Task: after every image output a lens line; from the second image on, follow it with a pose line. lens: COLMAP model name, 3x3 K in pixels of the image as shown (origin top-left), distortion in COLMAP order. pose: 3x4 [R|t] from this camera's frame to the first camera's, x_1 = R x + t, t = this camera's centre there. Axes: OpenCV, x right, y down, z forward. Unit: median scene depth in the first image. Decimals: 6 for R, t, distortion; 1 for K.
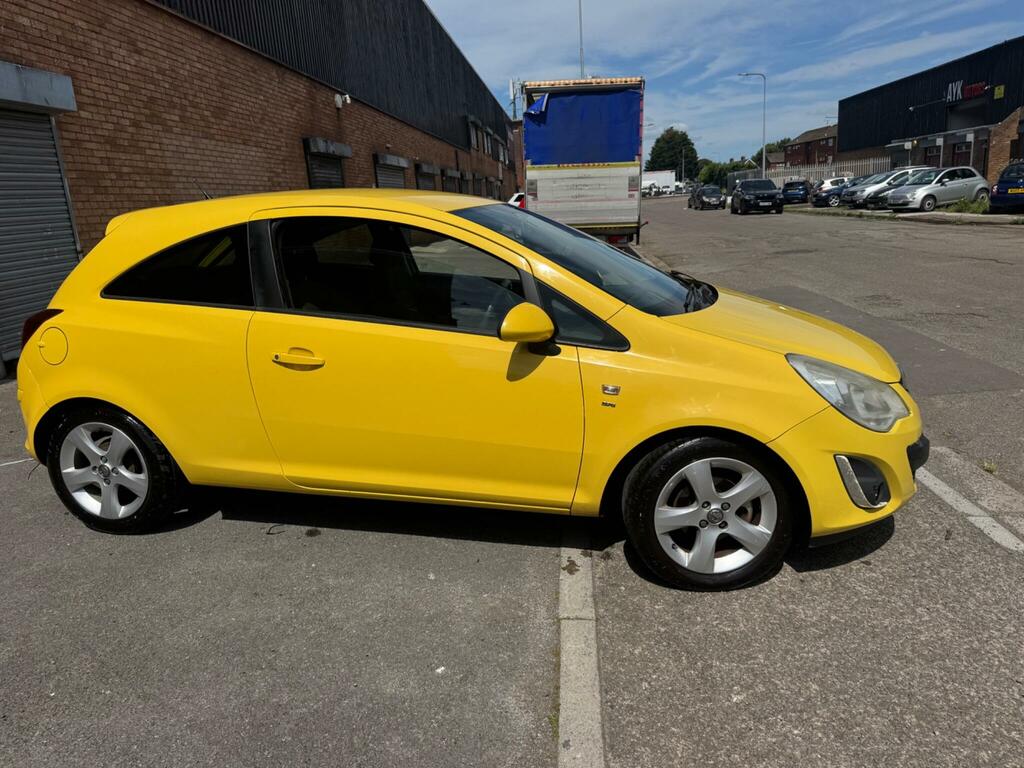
lens RADIAL K [[728.9, 0, 508.1], [0, 728.9, 382.0], [0, 0, 1]] dist [0.018682, -0.023680]
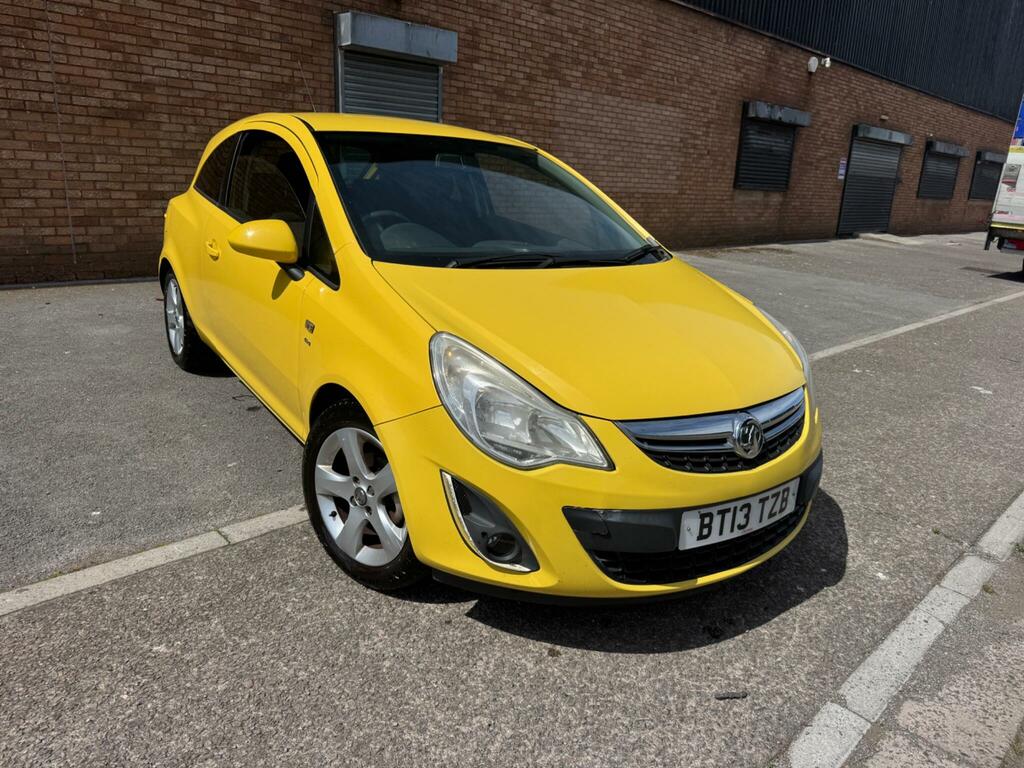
lens RADIAL K [[725.2, 0, 506.4], [0, 725.2, 374.1], [0, 0, 1]] dist [0.033536, -0.047662]
pose [[0.741278, 0.266044, -0.616221, 0.266539], [-0.251001, 0.961355, 0.113112, -0.028525], [0.622500, 0.070825, 0.779409, 0.125085]]
